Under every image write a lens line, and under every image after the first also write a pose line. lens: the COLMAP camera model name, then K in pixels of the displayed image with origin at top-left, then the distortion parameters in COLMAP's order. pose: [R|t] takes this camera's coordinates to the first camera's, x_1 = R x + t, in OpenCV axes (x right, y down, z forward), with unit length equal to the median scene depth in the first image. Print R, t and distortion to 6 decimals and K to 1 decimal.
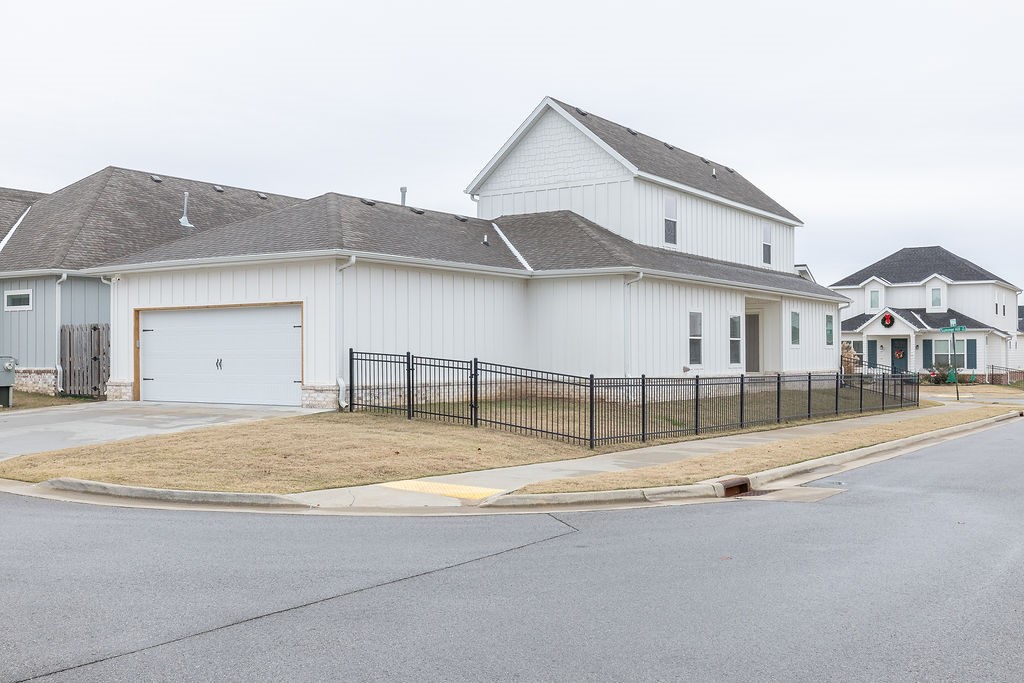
lens RADIAL K [[1003.9, 0, 518.3], [0, 1003.9, 330.6], [0, 0, 1]] dist [-0.000855, 0.000000]
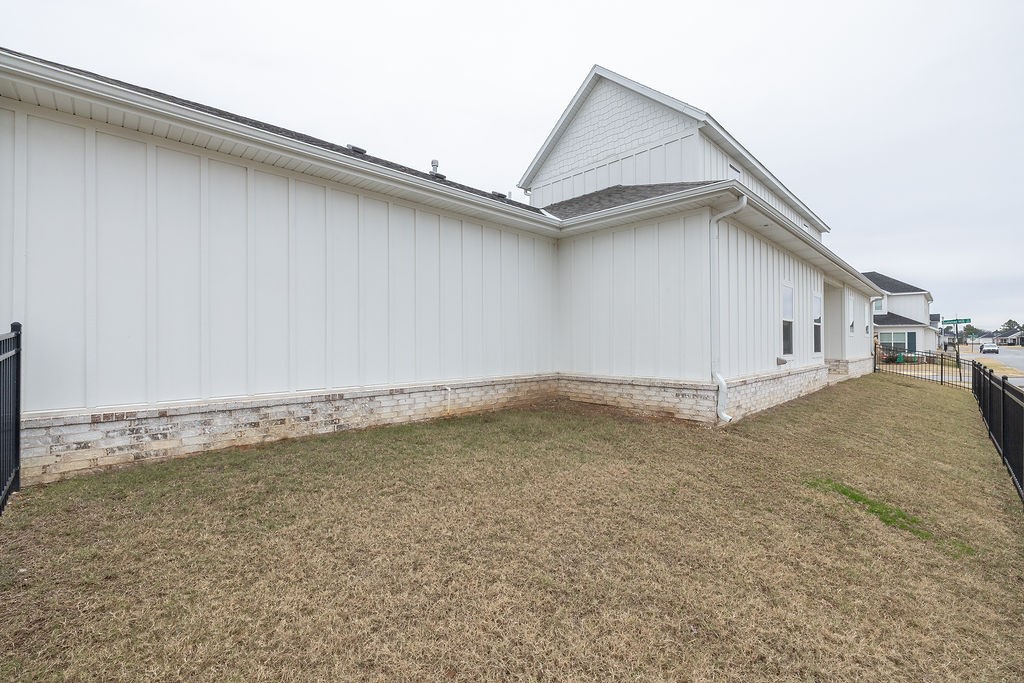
lens RADIAL K [[431.8, 0, 515.0], [0, 431.8, 338.7], [0, 0, 1]] dist [0.006378, -0.000538]
pose [[0.980106, -0.000904, -0.198473, 0.033226], [0.003832, 0.999889, 0.014370, 0.013916], [0.198438, -0.014845, 0.980001, 0.556002]]
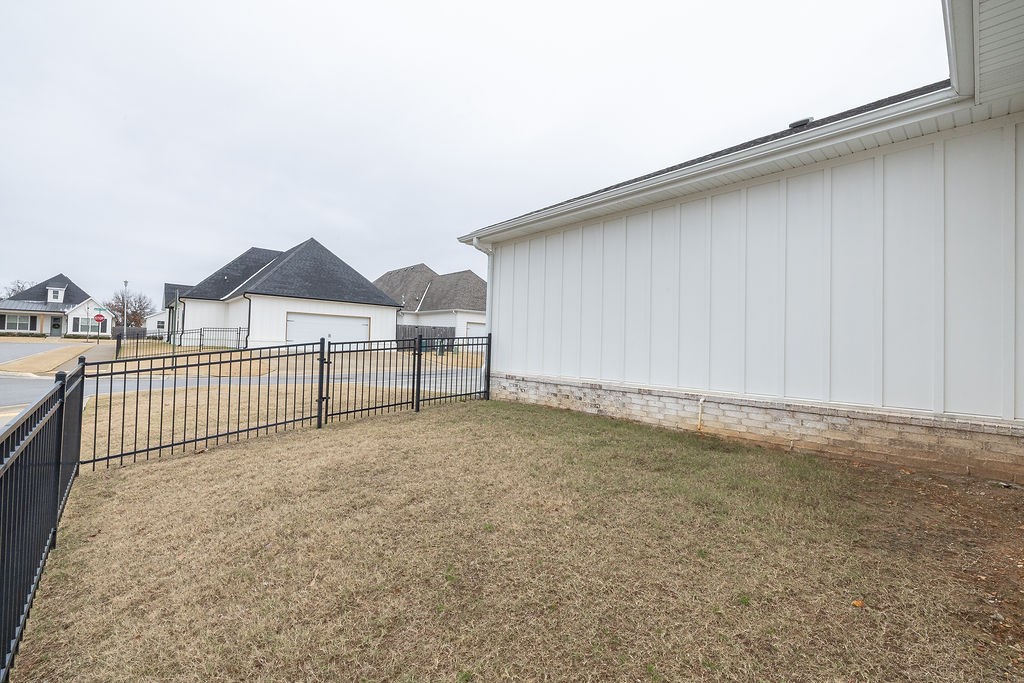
lens RADIAL K [[431.8, 0, 516.0], [0, 431.8, 336.4], [0, 0, 1]] dist [0.006378, -0.000538]
pose [[-0.231863, -0.019162, -0.972560, 0.142565], [-0.000803, 0.999809, -0.019508, 0.018152], [0.972748, -0.003742, -0.231834, 0.710173]]
